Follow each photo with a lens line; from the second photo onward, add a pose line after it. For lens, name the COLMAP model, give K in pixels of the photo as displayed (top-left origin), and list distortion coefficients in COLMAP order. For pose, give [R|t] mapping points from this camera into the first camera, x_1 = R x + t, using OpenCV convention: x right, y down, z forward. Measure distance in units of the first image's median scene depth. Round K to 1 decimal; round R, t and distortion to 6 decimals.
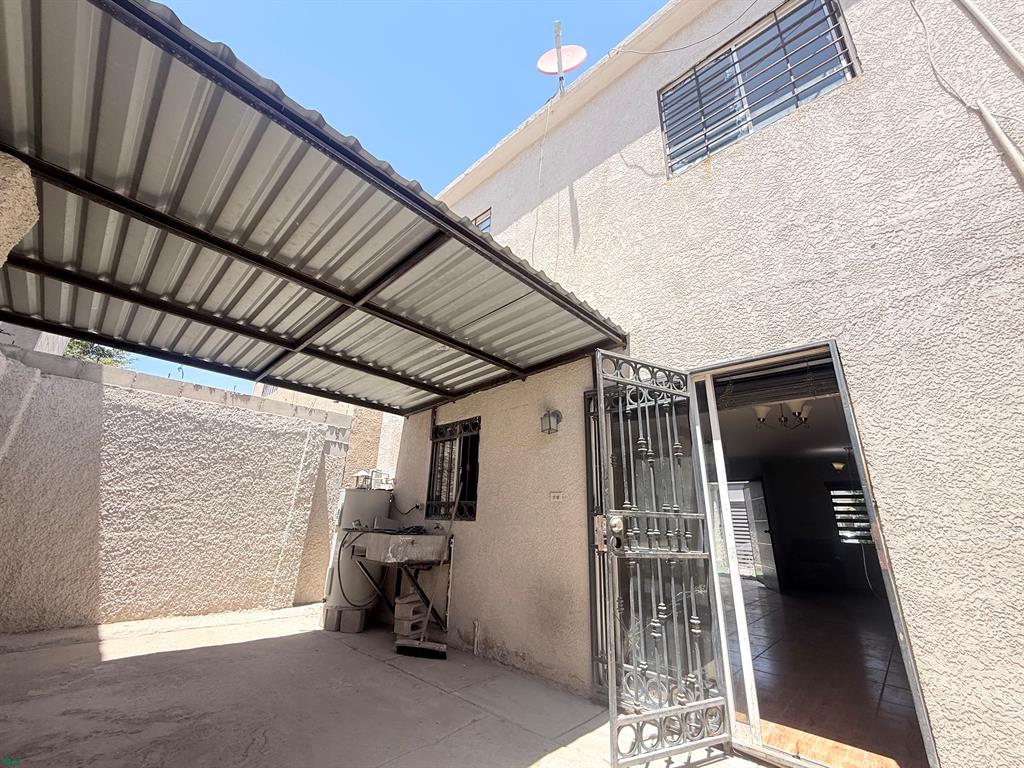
lens RADIAL K [[402.7, 0, 512.0], [0, 402.7, 384.0], [0, 0, 1]] dist [0.000429, 0.000037]
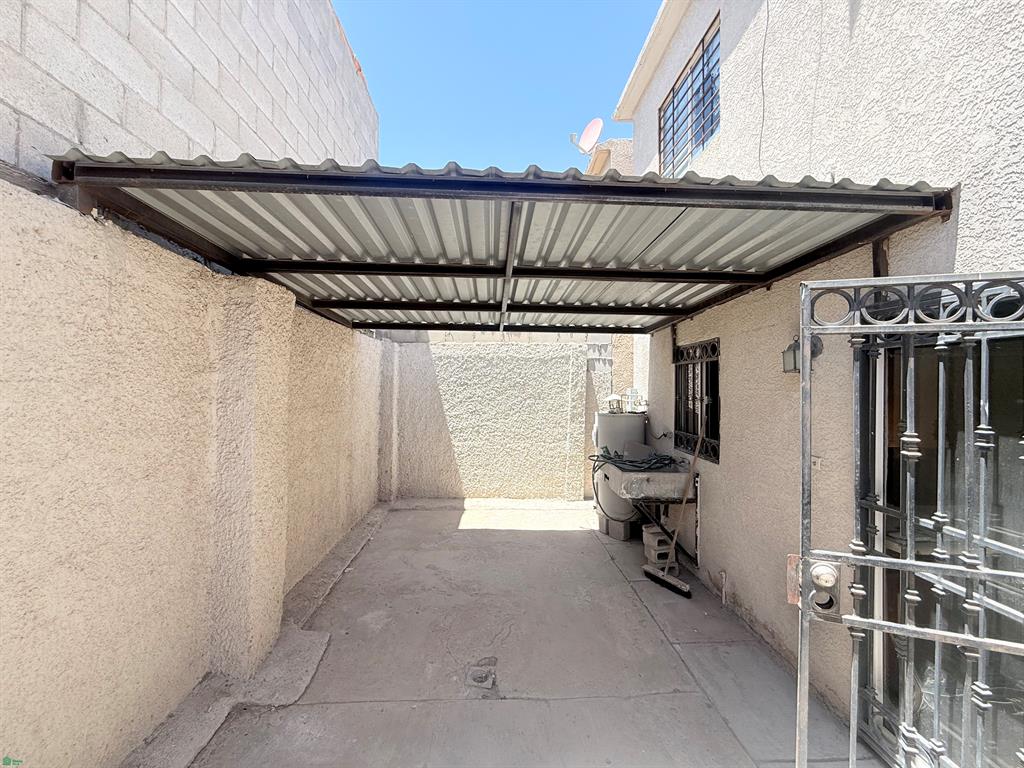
lens RADIAL K [[407.5, 0, 512.0], [0, 407.5, 384.0], [0, 0, 1]] dist [0.001635, -0.000166]
pose [[0.720455, -0.023321, -0.693110, 0.192442], [0.233292, 0.949338, 0.210554, -0.103325], [0.653085, -0.313391, 0.689395, 0.172684]]
